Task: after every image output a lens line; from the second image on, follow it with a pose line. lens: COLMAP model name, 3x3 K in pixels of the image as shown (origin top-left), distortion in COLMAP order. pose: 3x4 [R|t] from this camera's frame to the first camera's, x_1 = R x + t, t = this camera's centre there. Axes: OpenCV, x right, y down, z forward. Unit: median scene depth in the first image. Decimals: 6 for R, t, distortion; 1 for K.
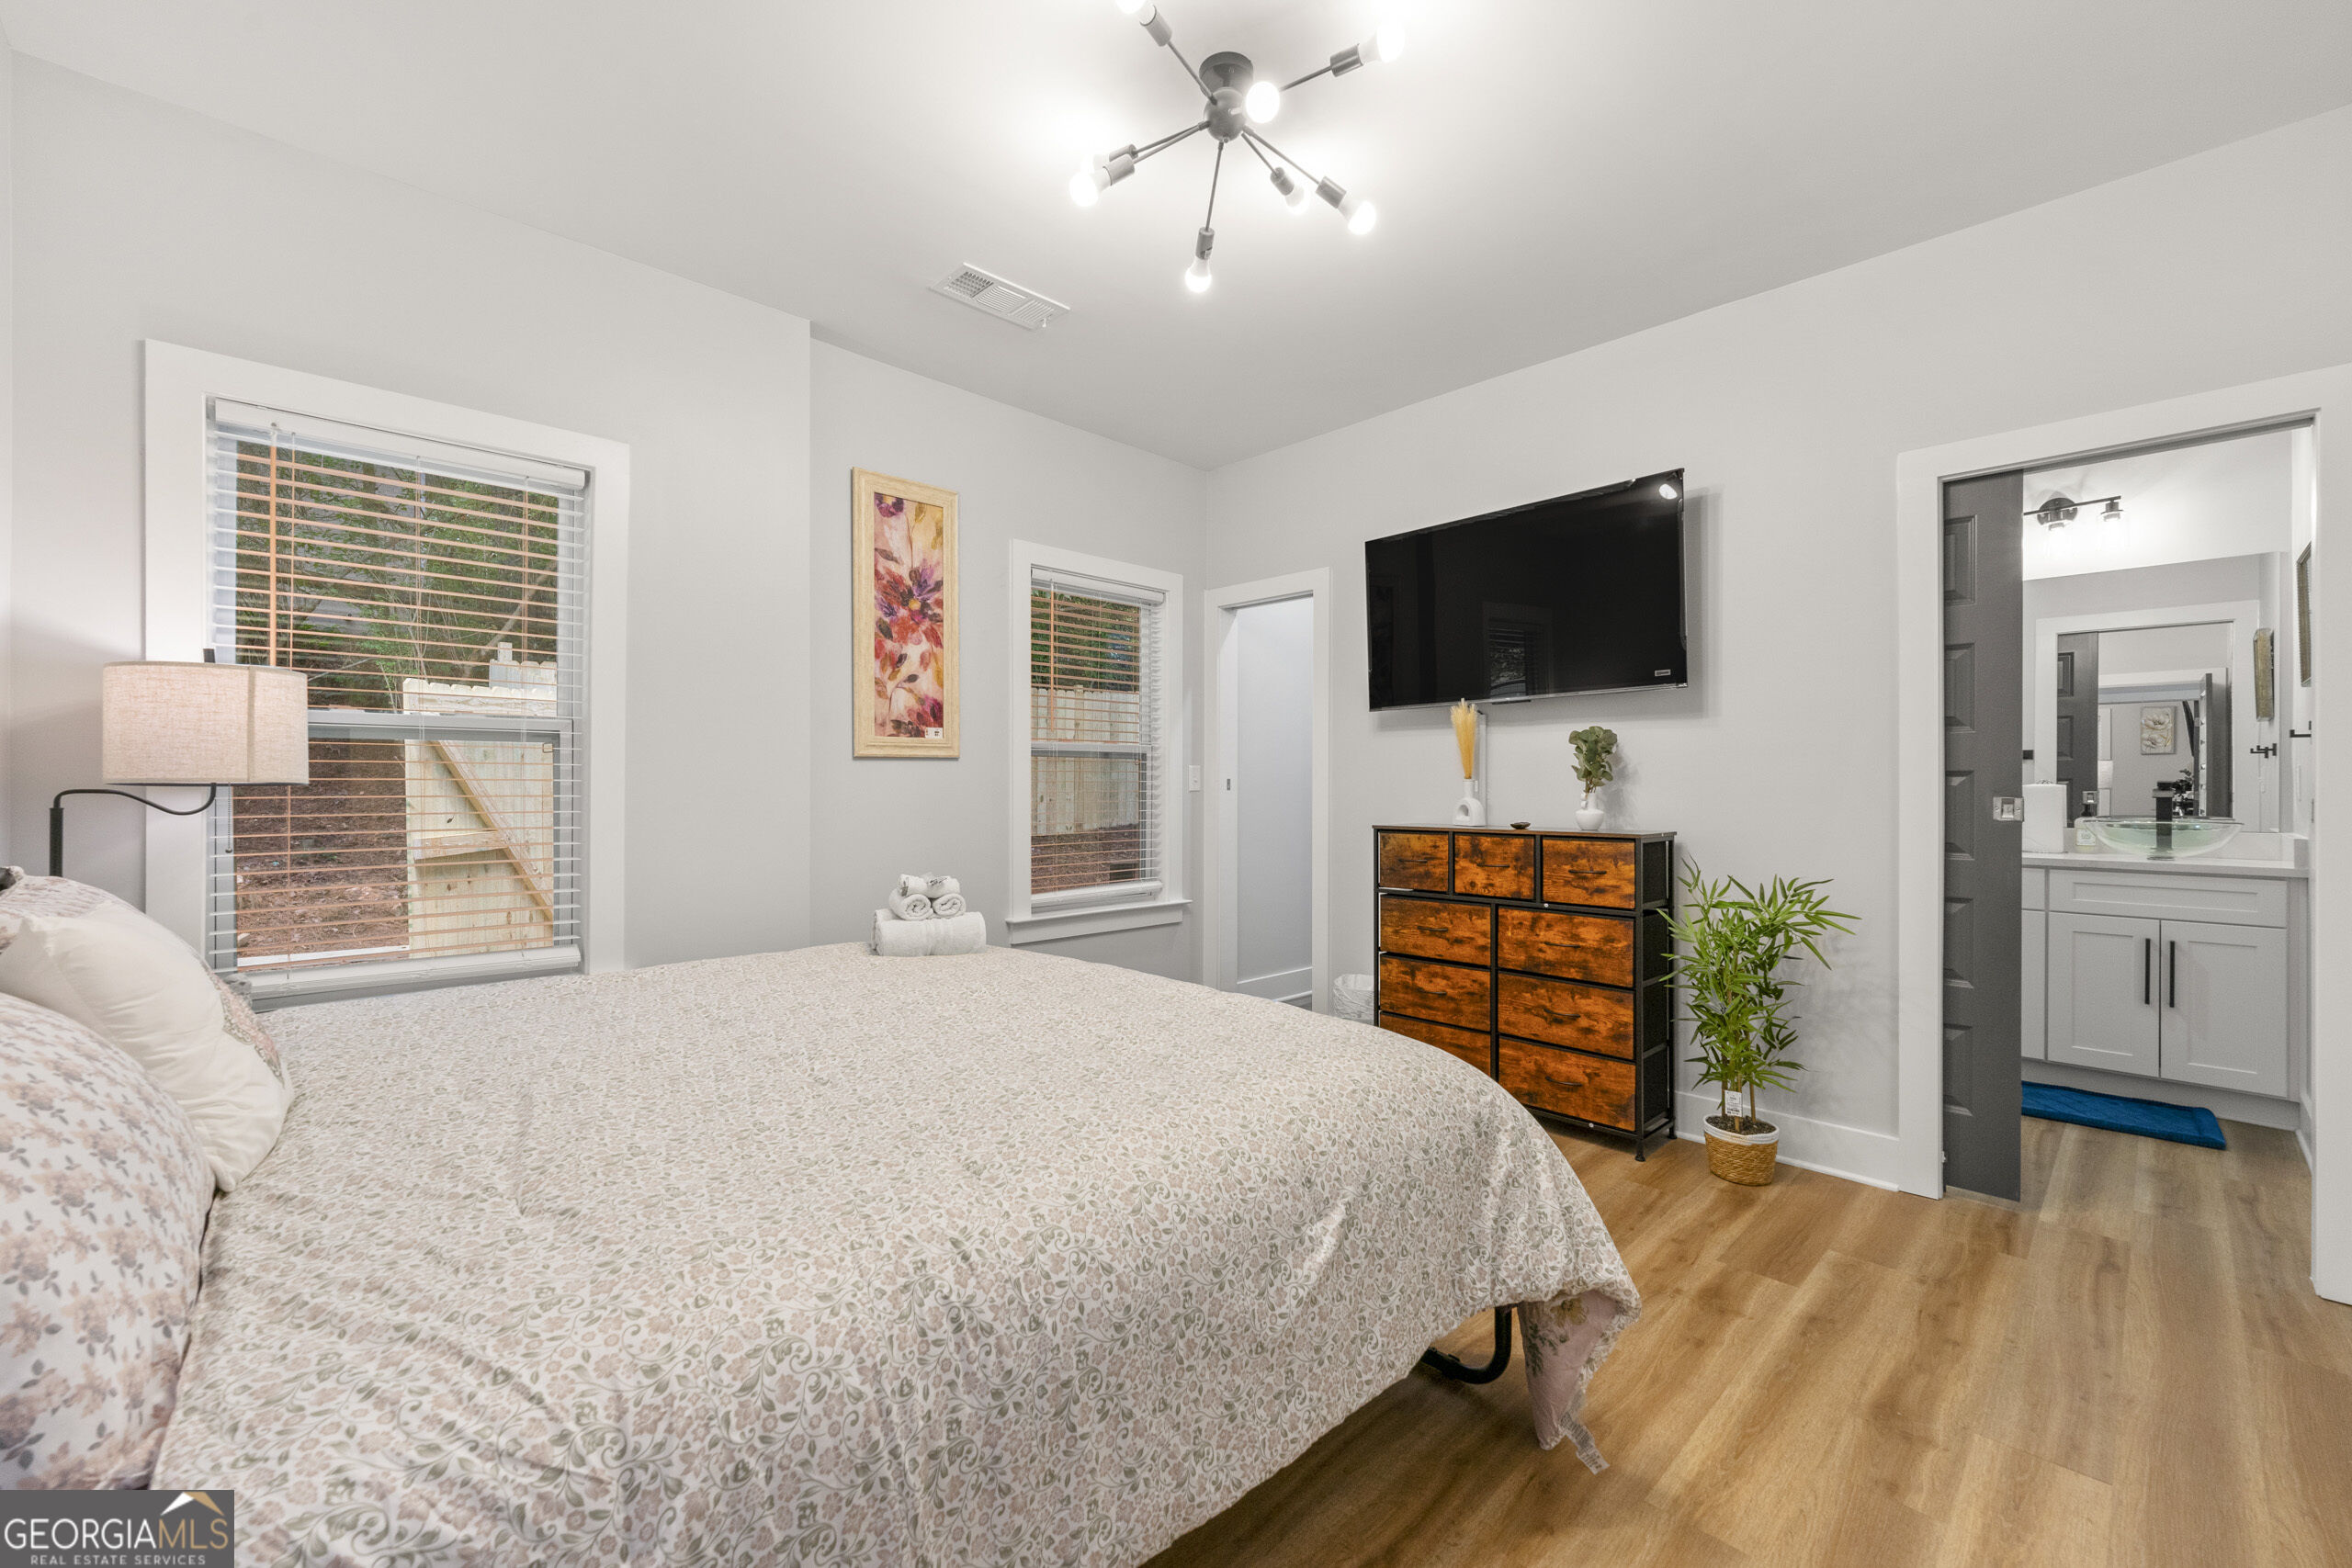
lens RADIAL K [[957.3, 0, 1176.0], [0, 957.3, 784.0], [0, 0, 1]] dist [-0.004371, -0.000622]
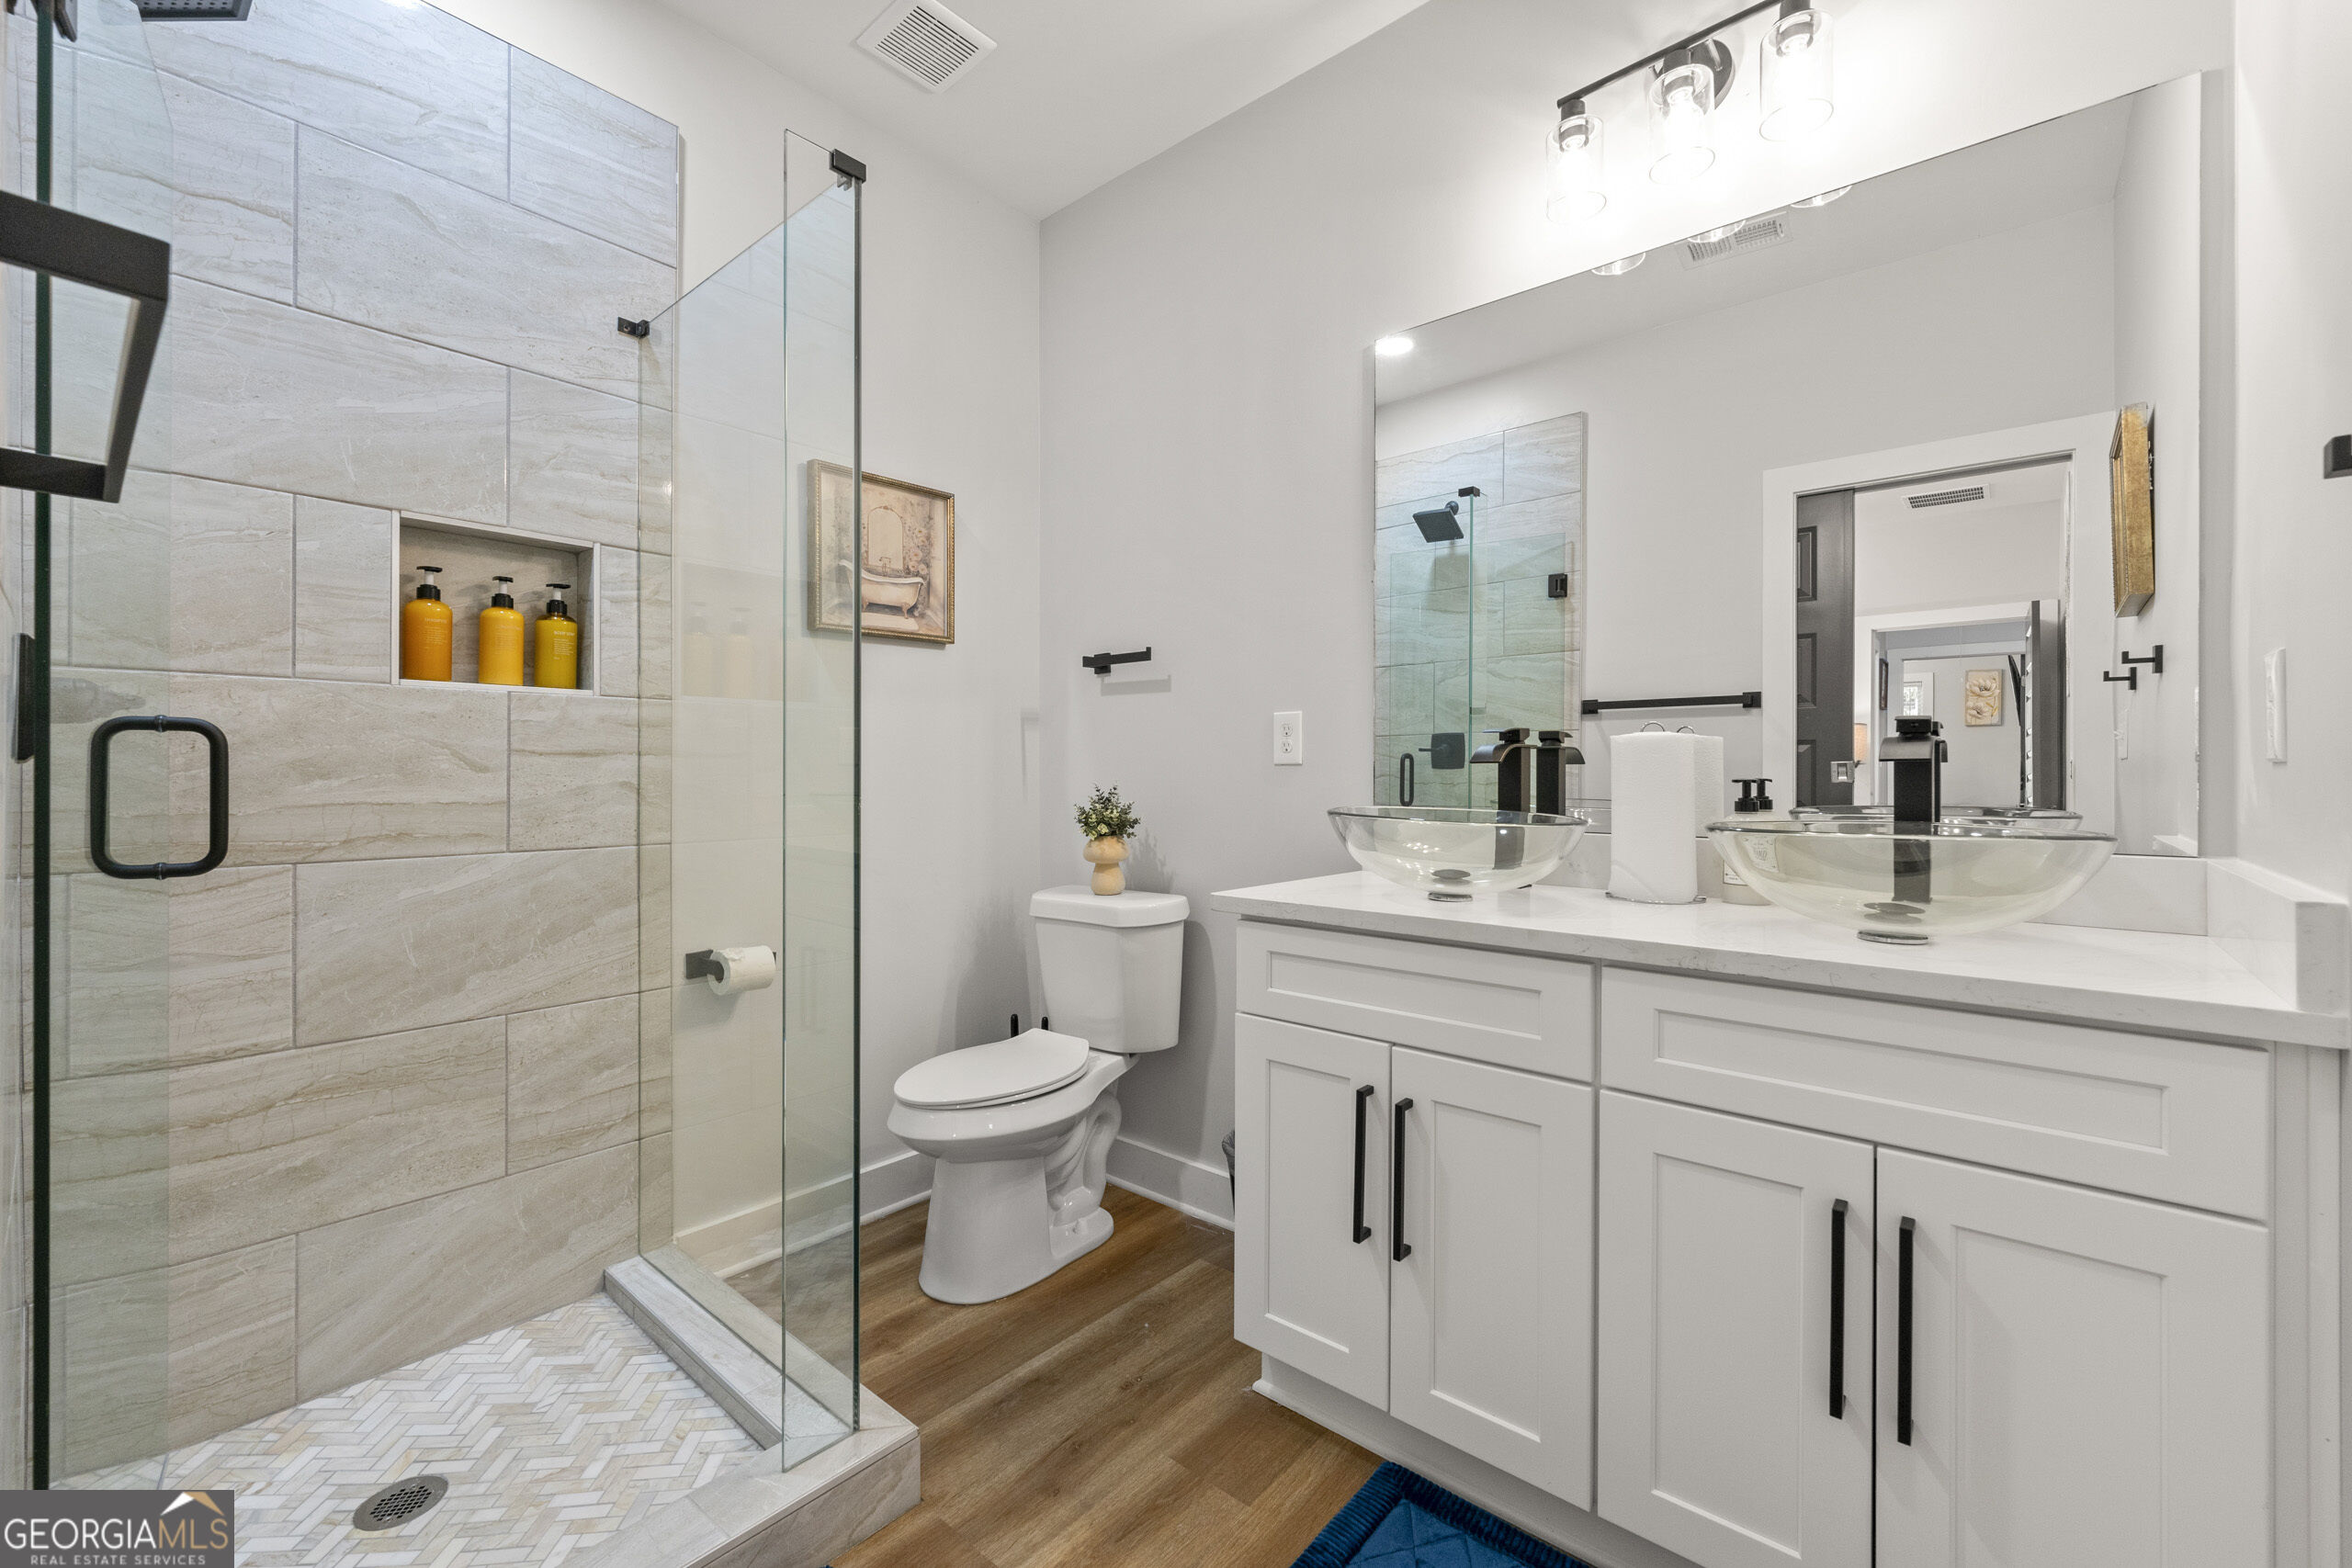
lens RADIAL K [[957.3, 0, 1176.0], [0, 957.3, 784.0], [0, 0, 1]] dist [-0.004371, -0.000622]
pose [[0.995957, -0.013350, 0.088836, 0.122365], [0.012710, 0.999889, 0.007772, 0.002711], [-0.088930, -0.006612, 0.996016, 0.111289]]
